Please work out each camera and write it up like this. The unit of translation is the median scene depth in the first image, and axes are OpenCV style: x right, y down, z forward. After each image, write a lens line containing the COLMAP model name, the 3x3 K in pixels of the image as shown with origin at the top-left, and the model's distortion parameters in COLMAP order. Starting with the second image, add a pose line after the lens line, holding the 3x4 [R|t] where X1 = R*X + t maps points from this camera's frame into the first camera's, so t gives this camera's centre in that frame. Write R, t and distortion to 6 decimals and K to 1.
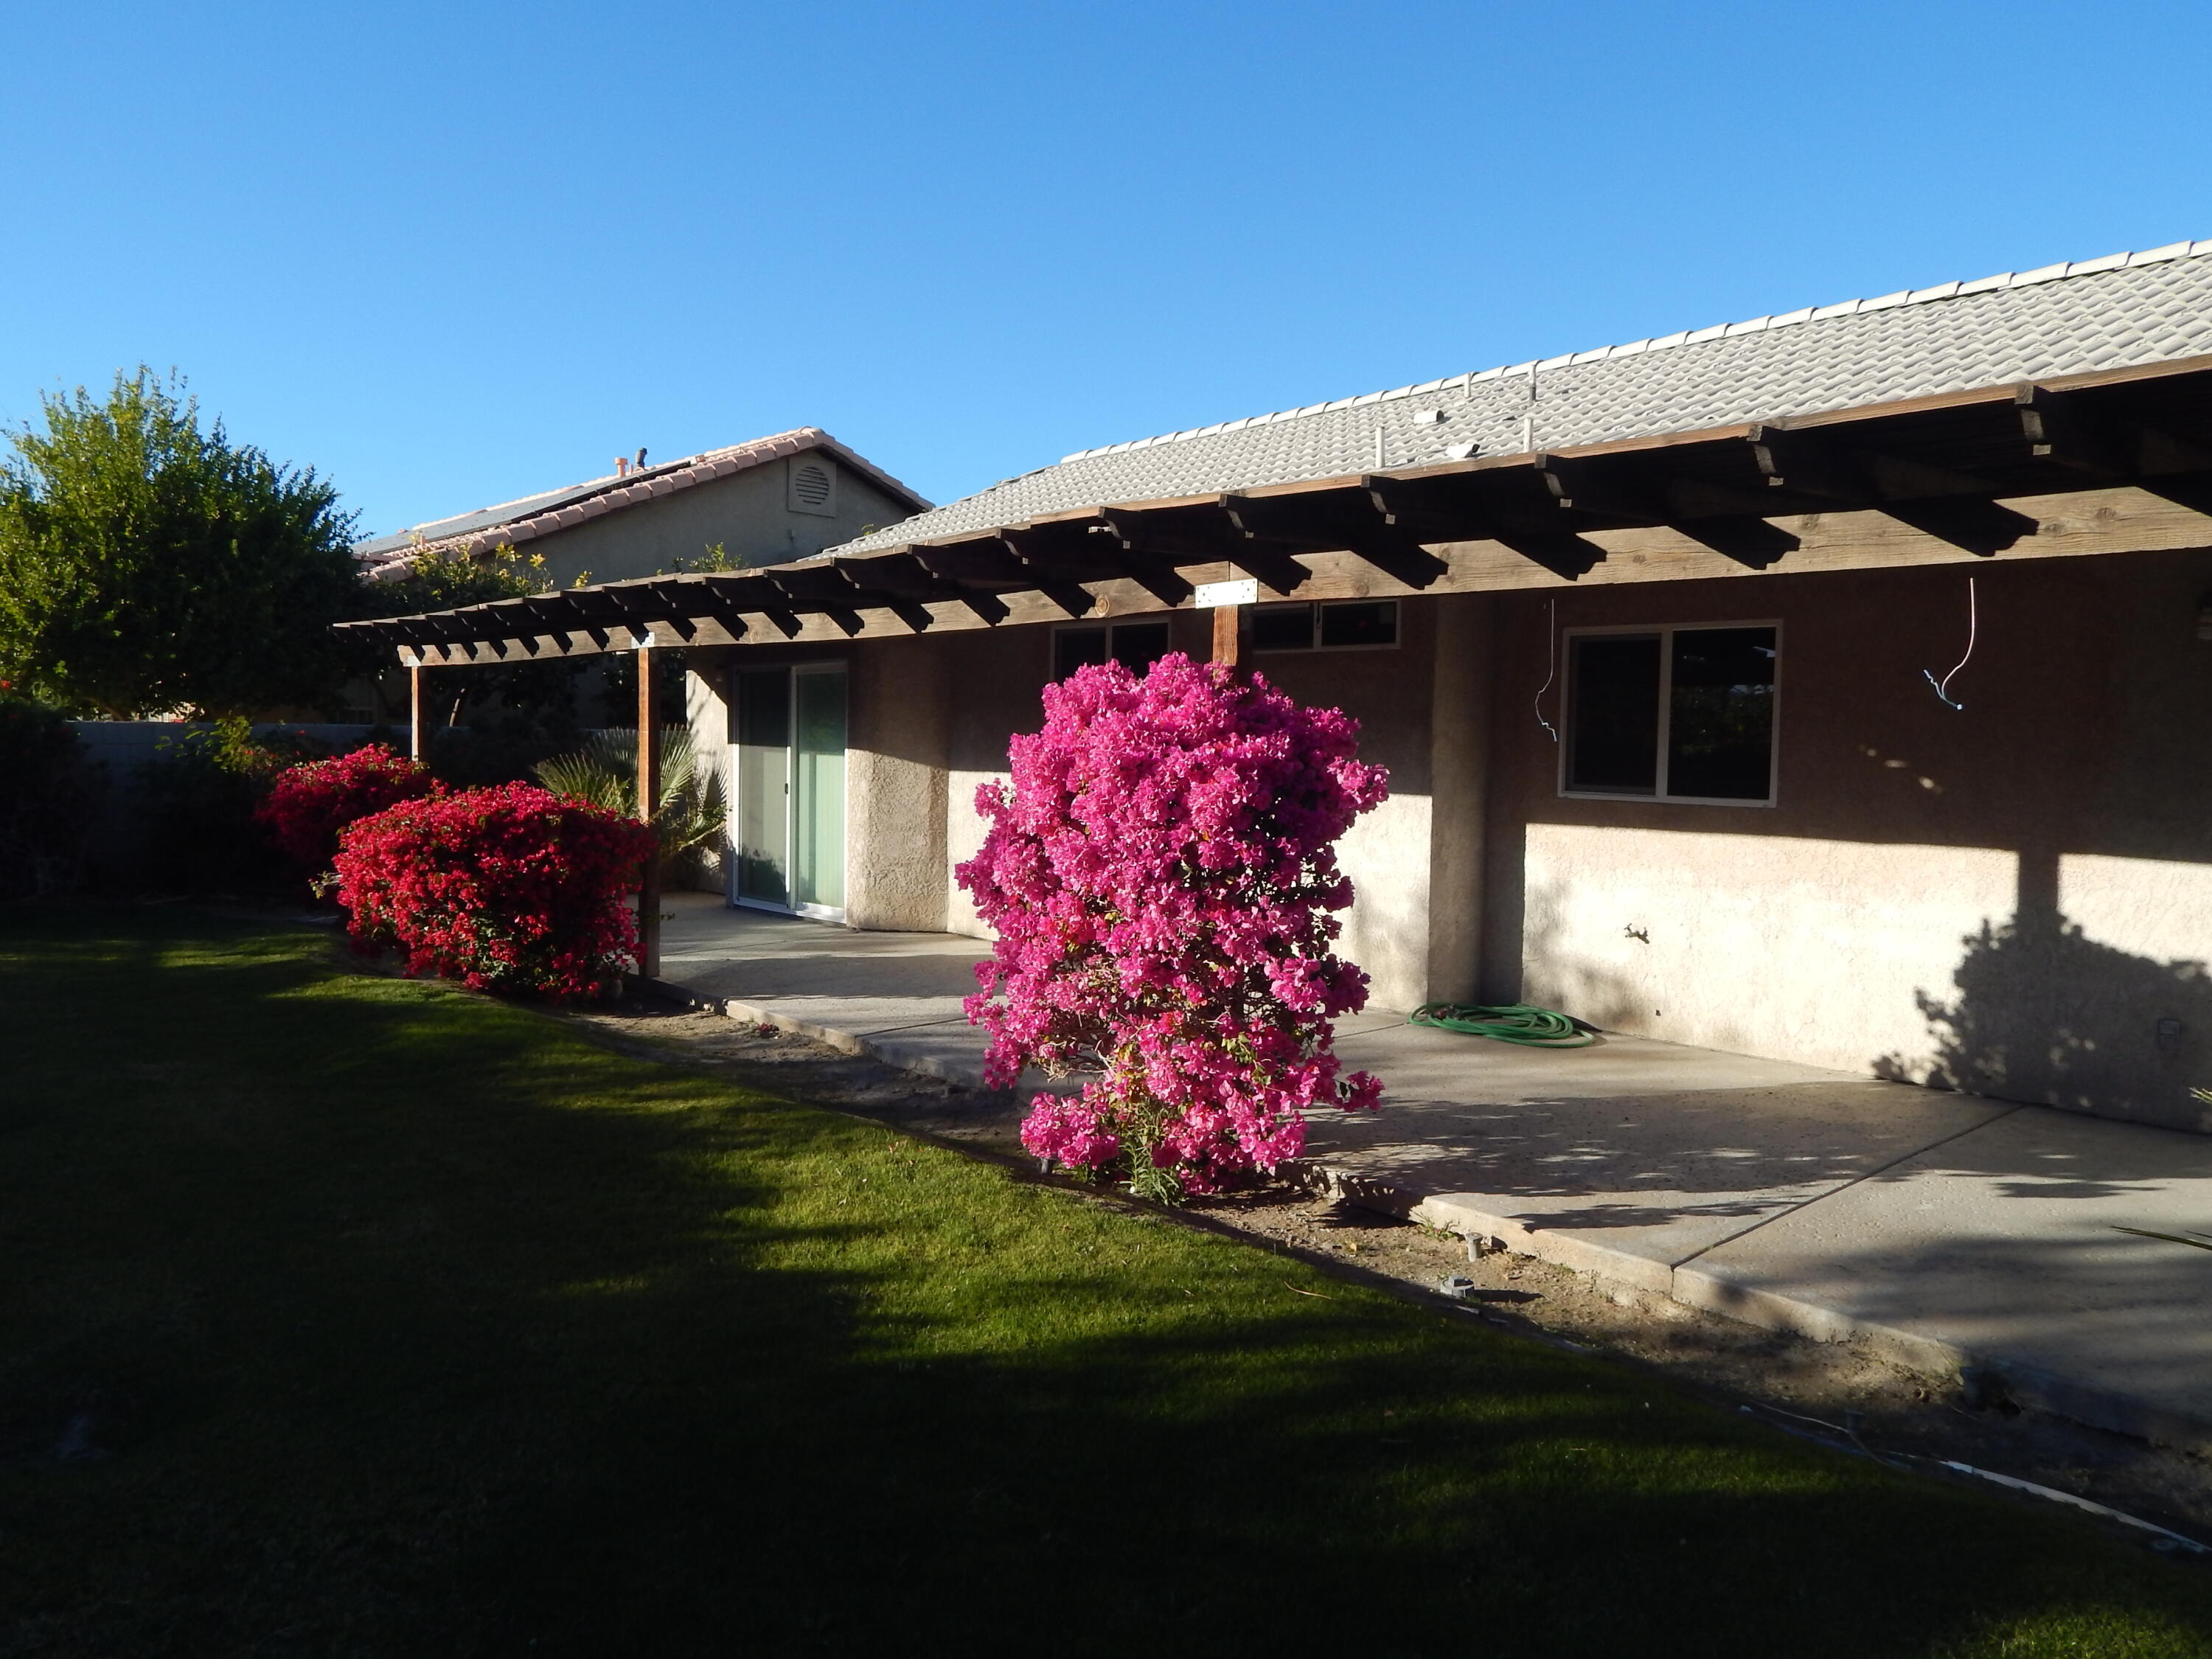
lens RADIAL K [[1641.0, 0, 1101.9], [0, 1641.0, 831.5], [0, 0, 1]] dist [0.013492, -0.010826]
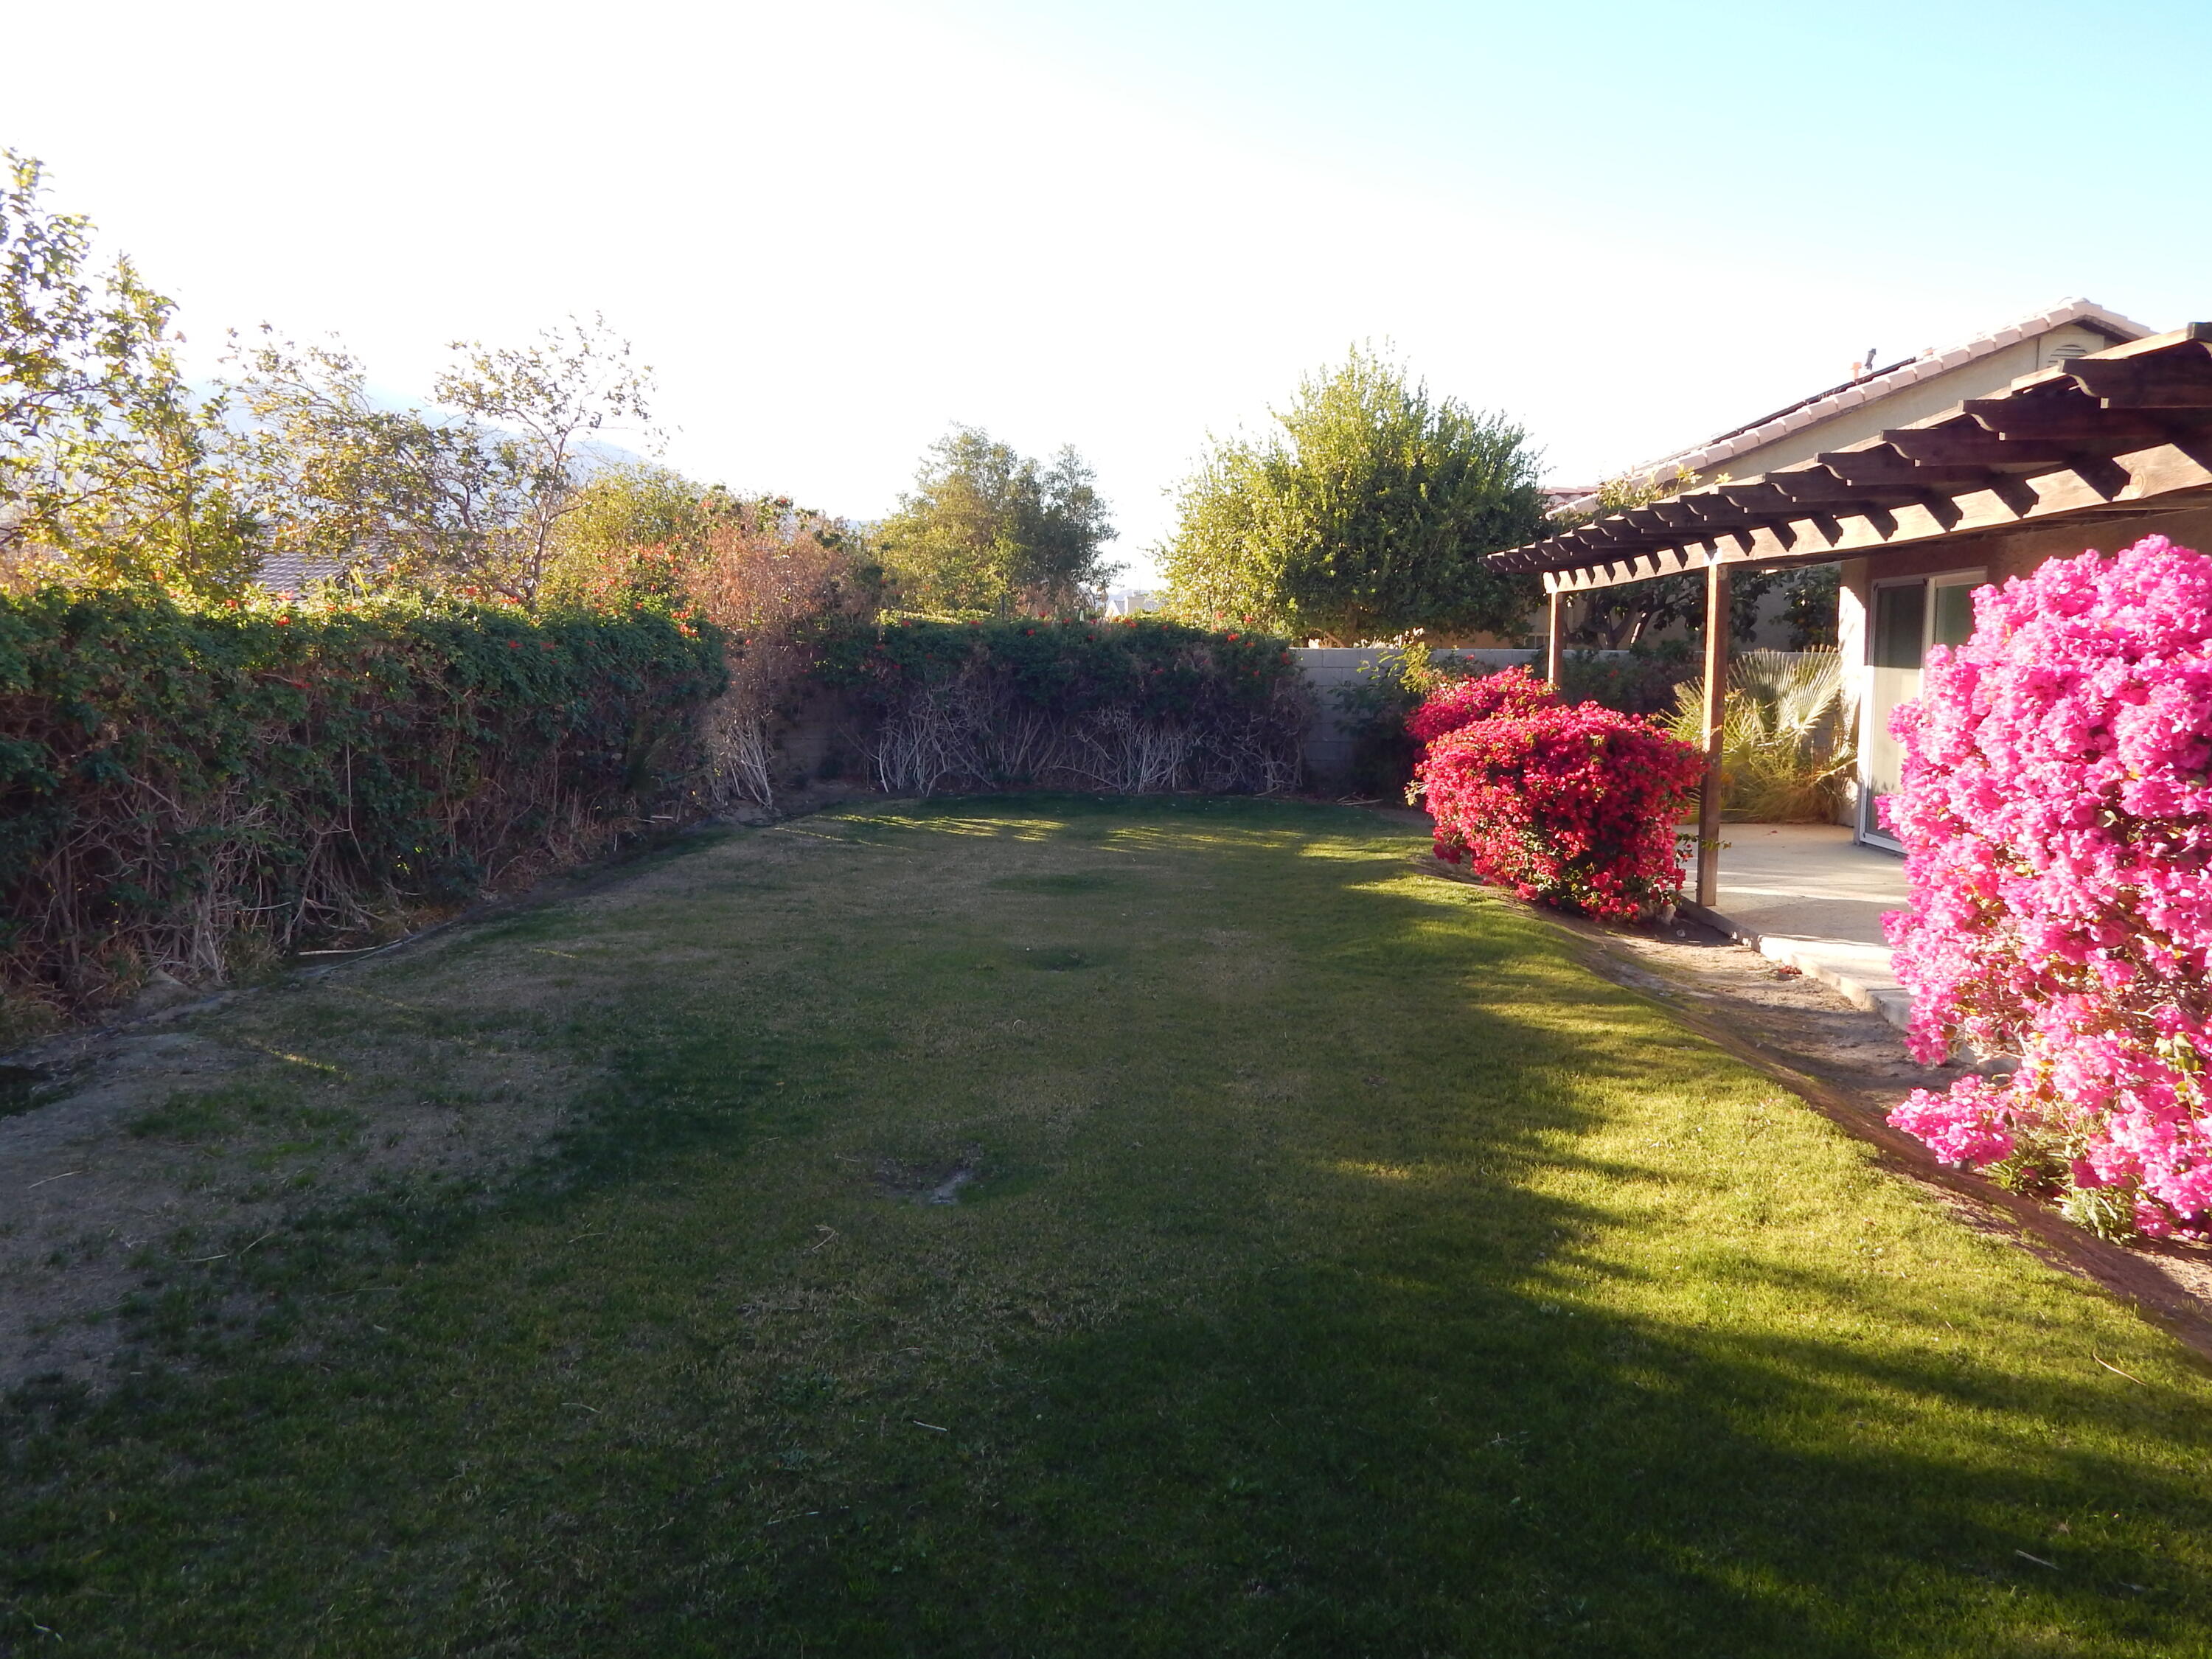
lens RADIAL K [[1641.0, 0, 1103.9], [0, 1641.0, 825.6], [0, 0, 1]] dist [0.013492, -0.010826]
pose [[0.723704, 0.064898, -0.687052, 0.149842], [-0.037472, 0.997795, 0.054779, 0.001740], [0.689092, -0.013898, 0.724541, 0.060667]]
